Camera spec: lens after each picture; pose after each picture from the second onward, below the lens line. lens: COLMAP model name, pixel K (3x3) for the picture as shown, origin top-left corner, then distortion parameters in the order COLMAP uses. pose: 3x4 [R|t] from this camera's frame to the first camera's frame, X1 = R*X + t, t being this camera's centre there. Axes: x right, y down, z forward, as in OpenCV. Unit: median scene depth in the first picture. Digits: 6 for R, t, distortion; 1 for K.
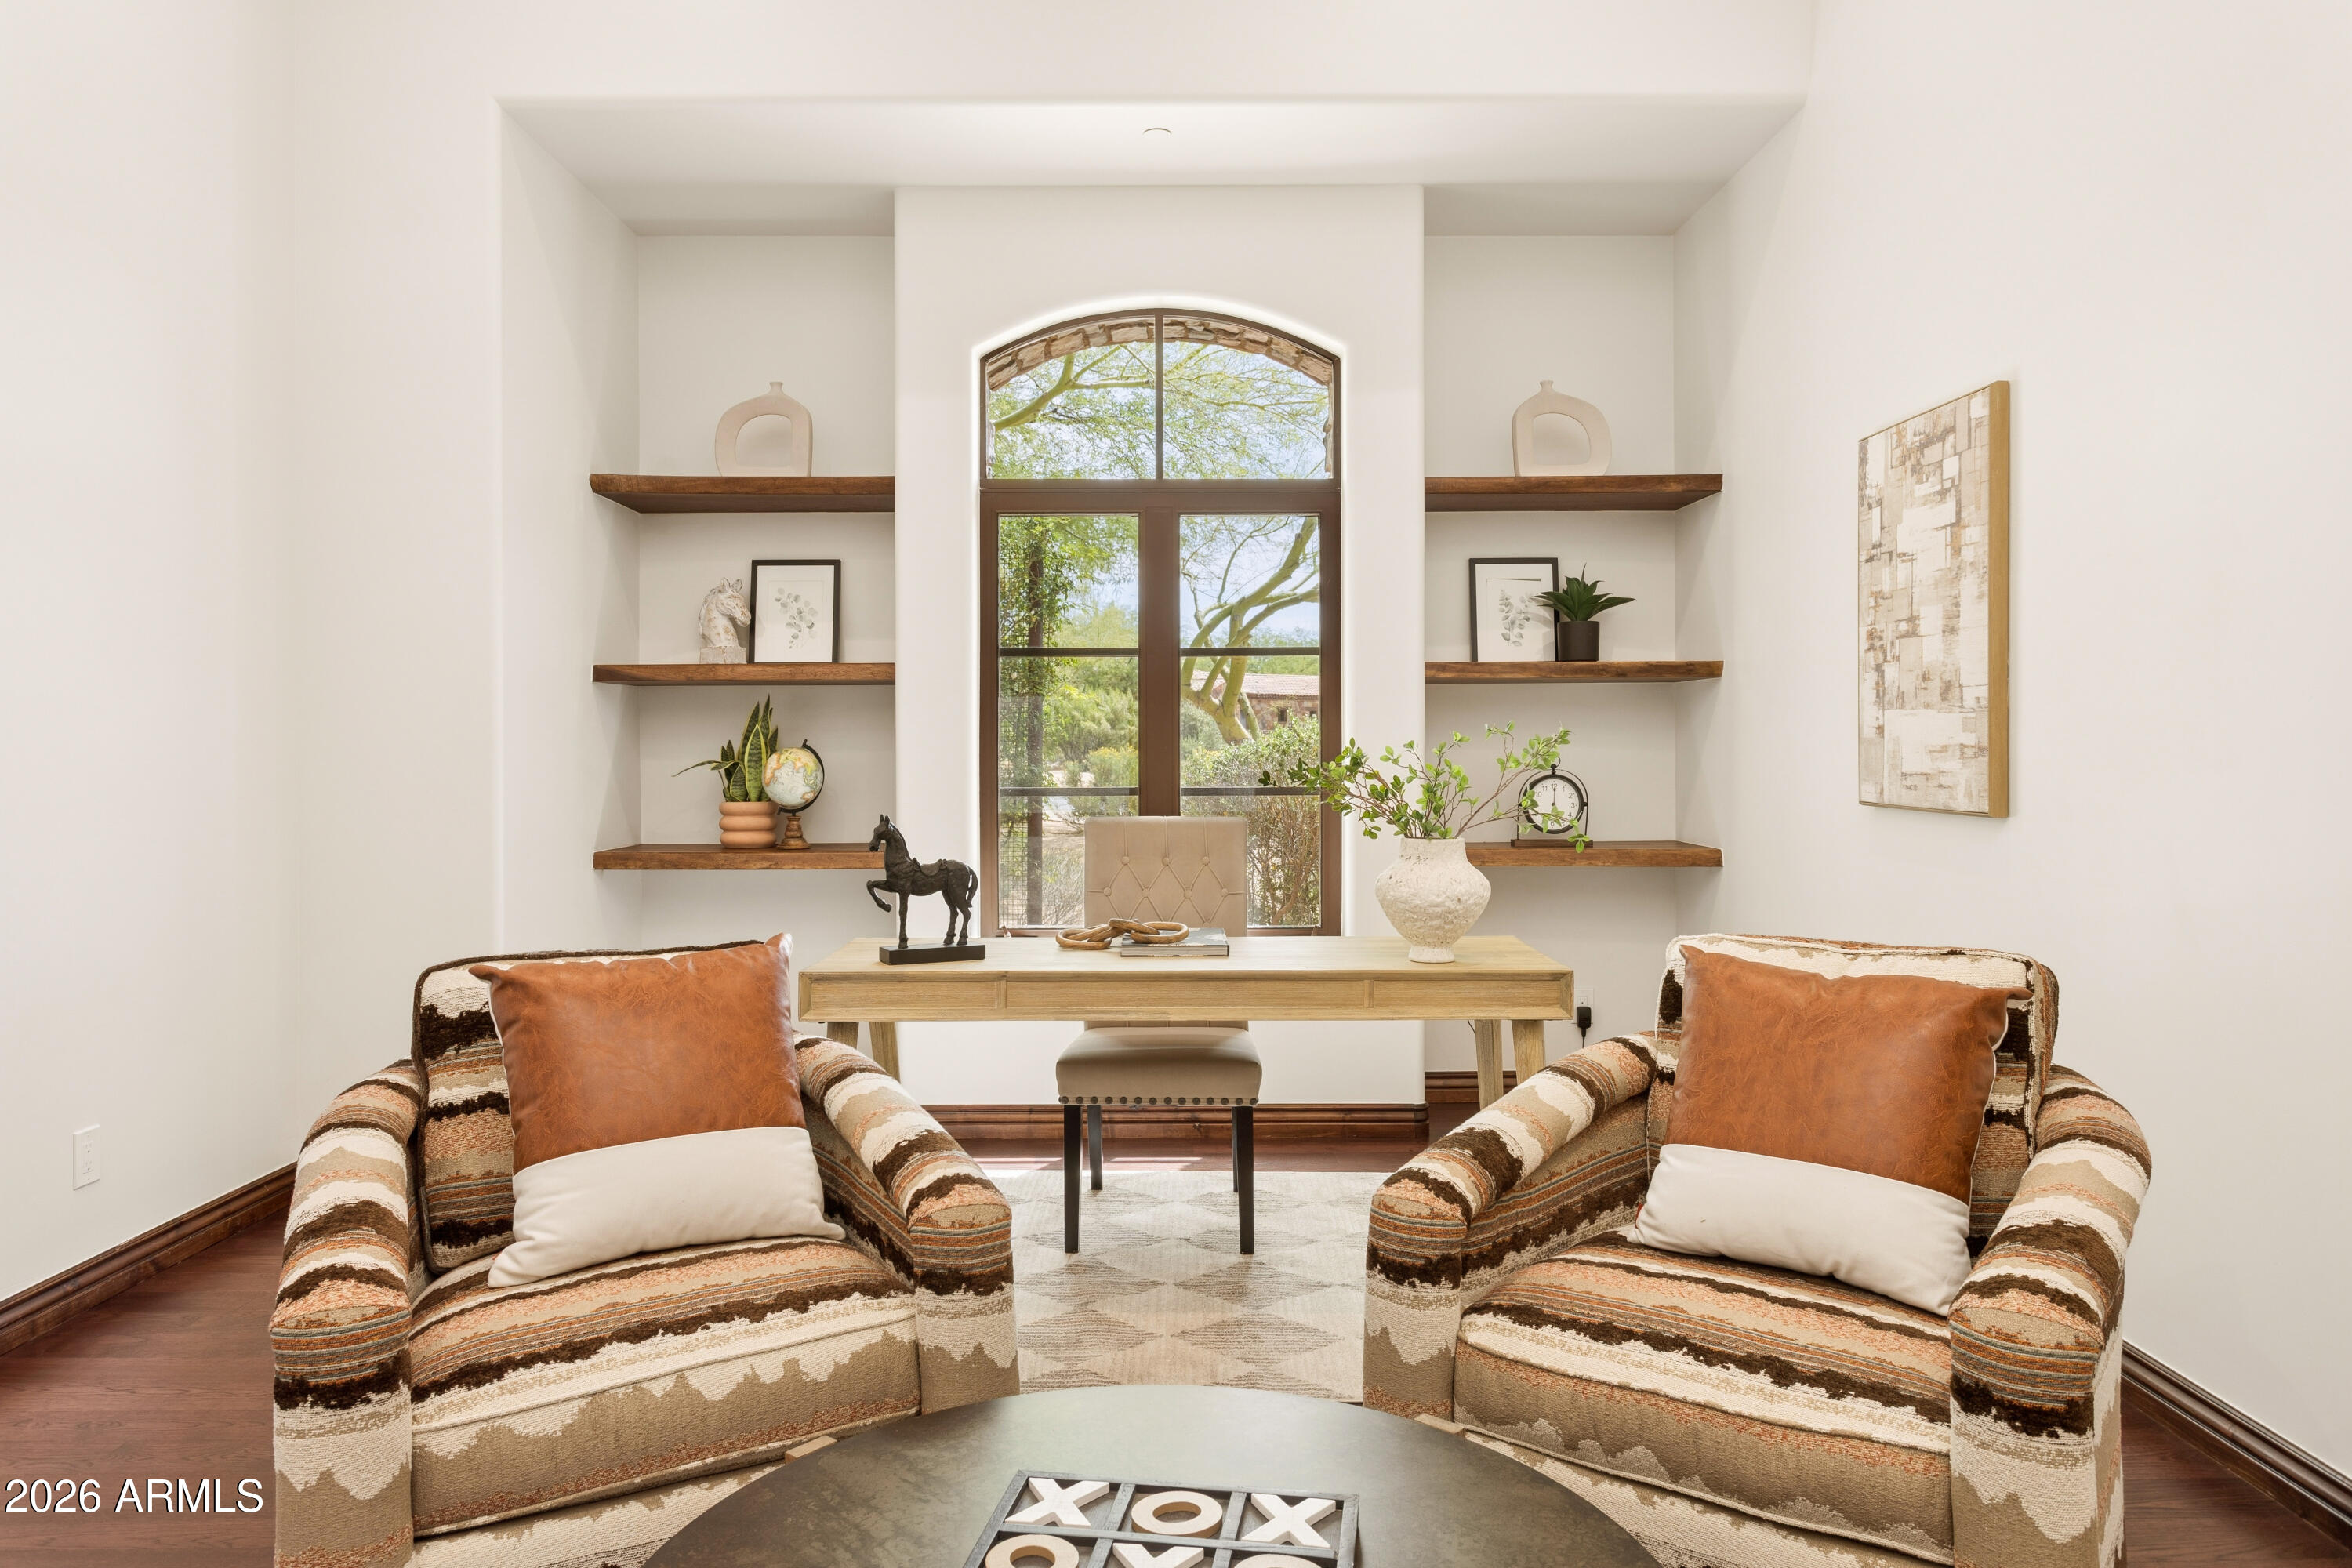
lens RADIAL K [[1511.6, 0, 1175.6], [0, 1511.6, 784.1], [0, 0, 1]] dist [0.003230, -0.000415]
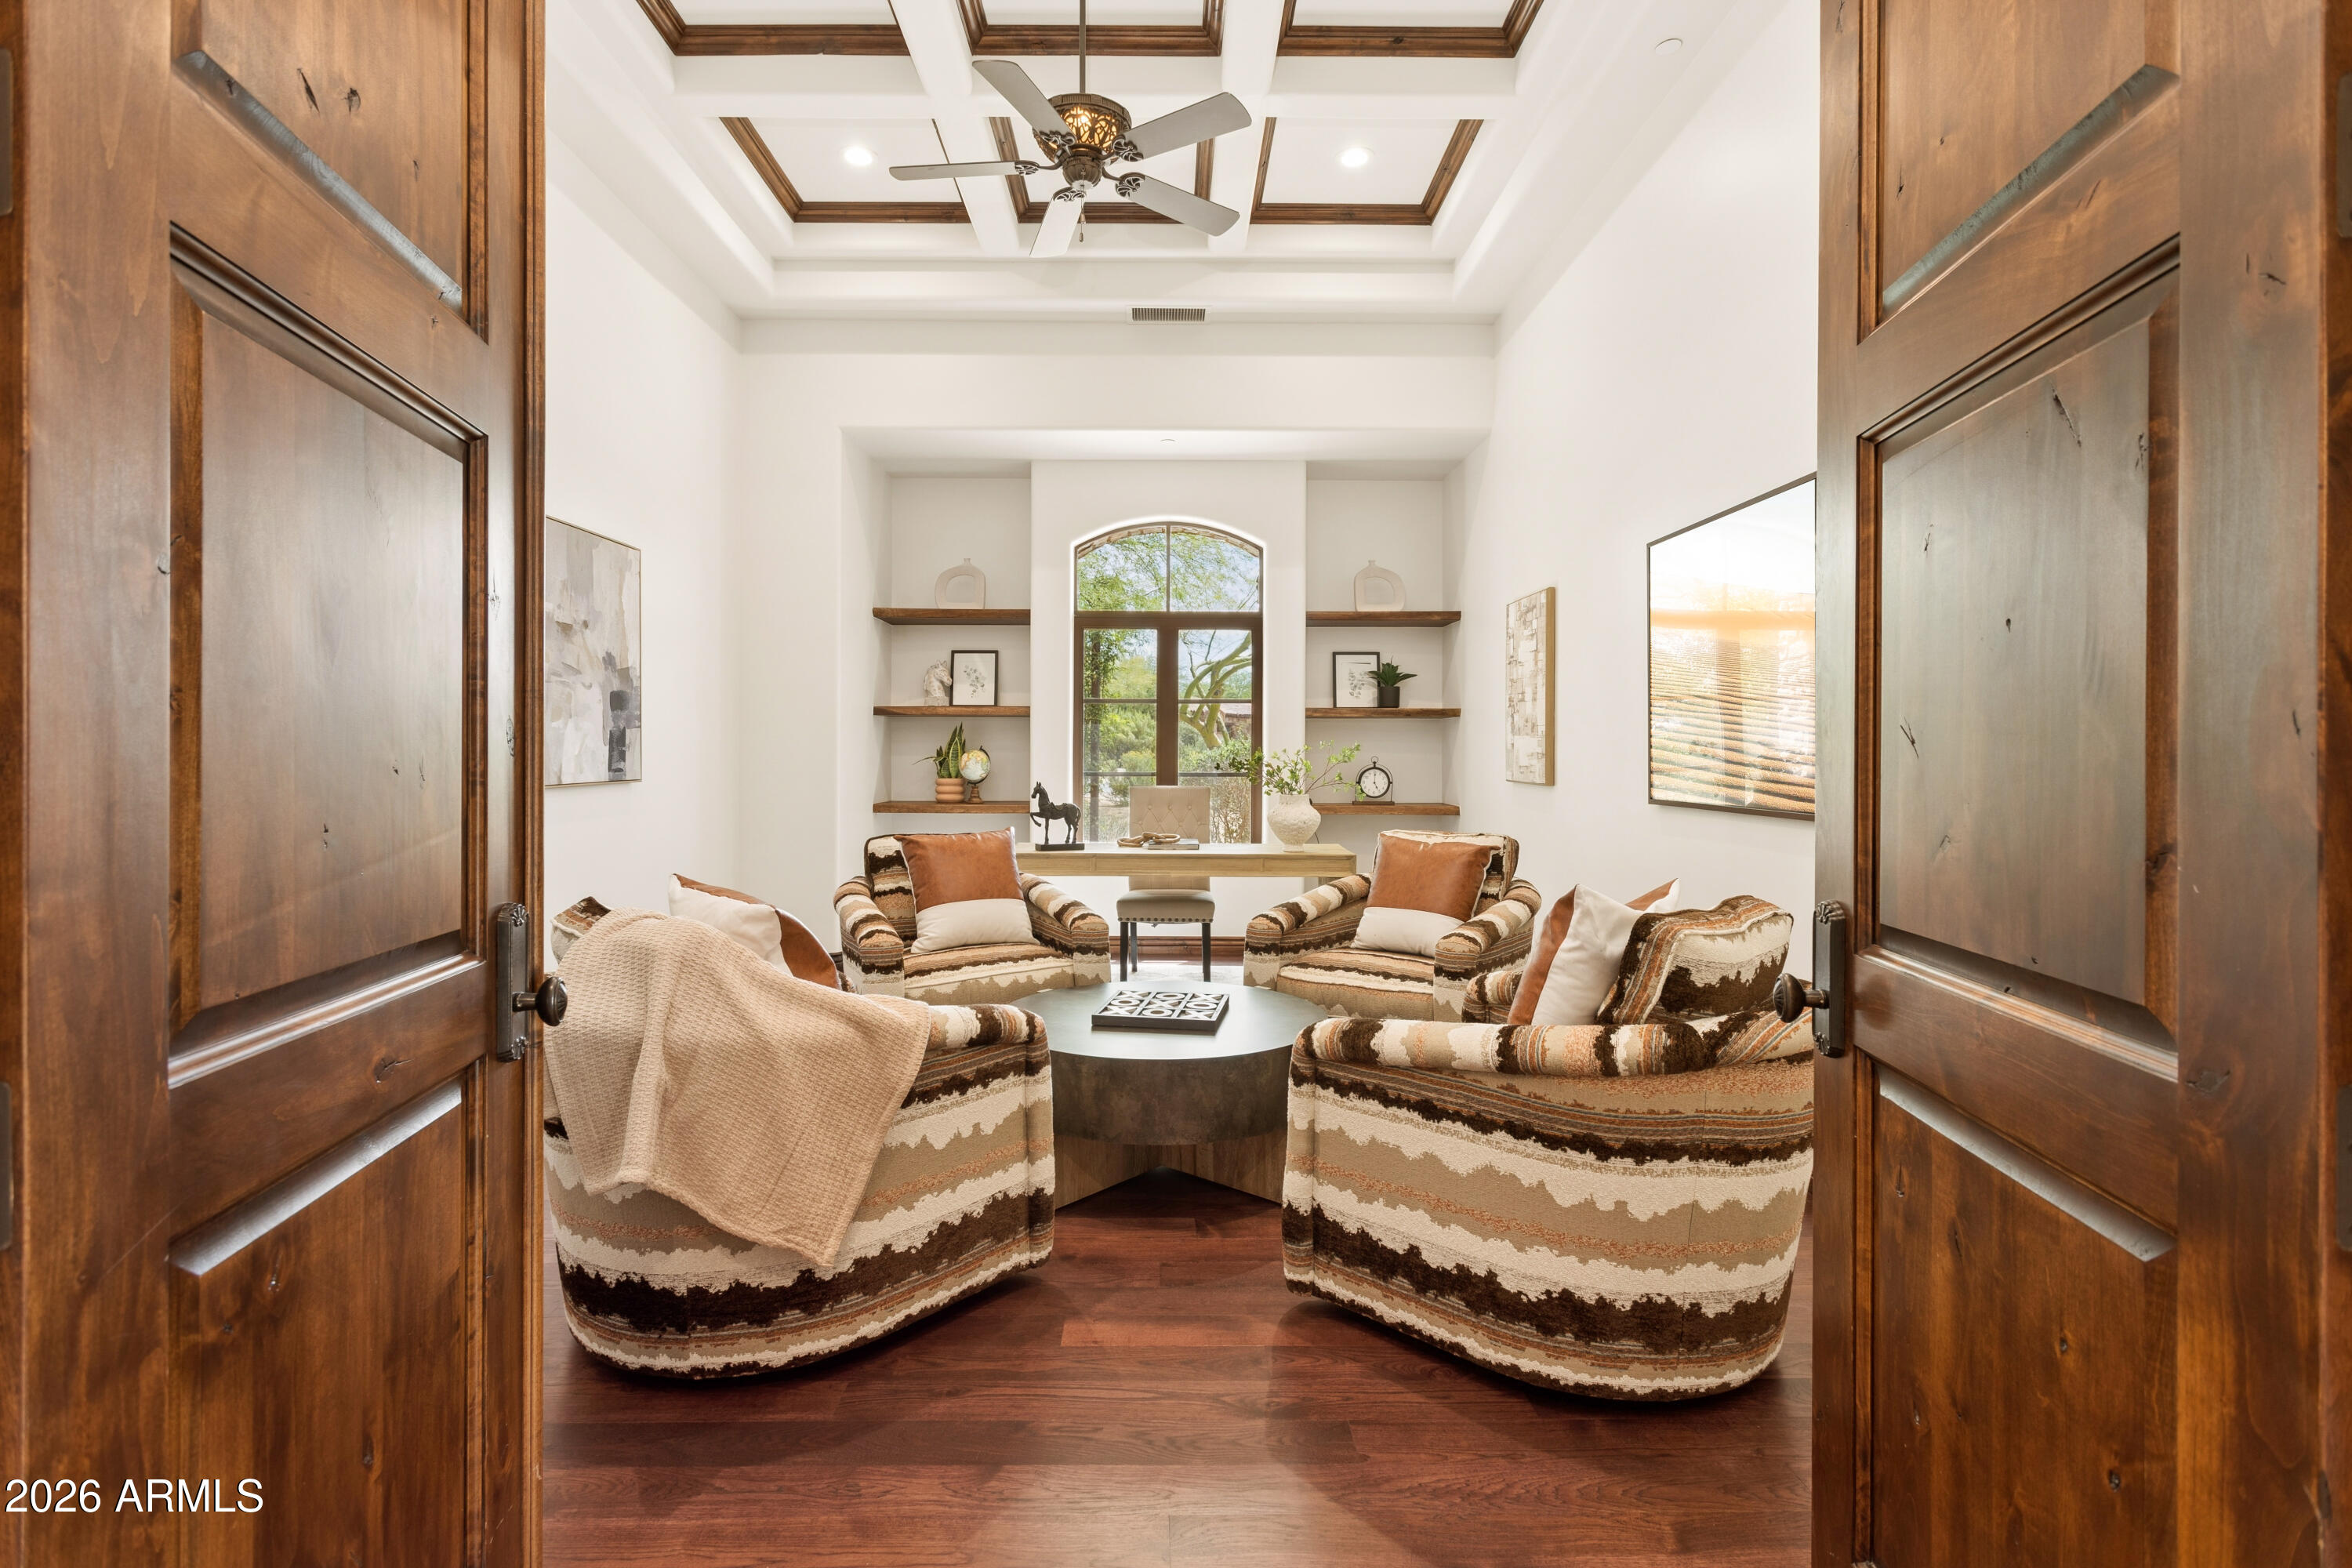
lens RADIAL K [[1095.3, 0, 1172.5], [0, 1095.3, 768.6], [0, 0, 1]] dist [0.000659, -0.000045]
pose [[0.999949, 0.007445, -0.006816, 0.005979], [-0.007505, 0.999934, -0.008735, 0.010777], [0.006750, 0.008785, 0.999939, -0.424139]]
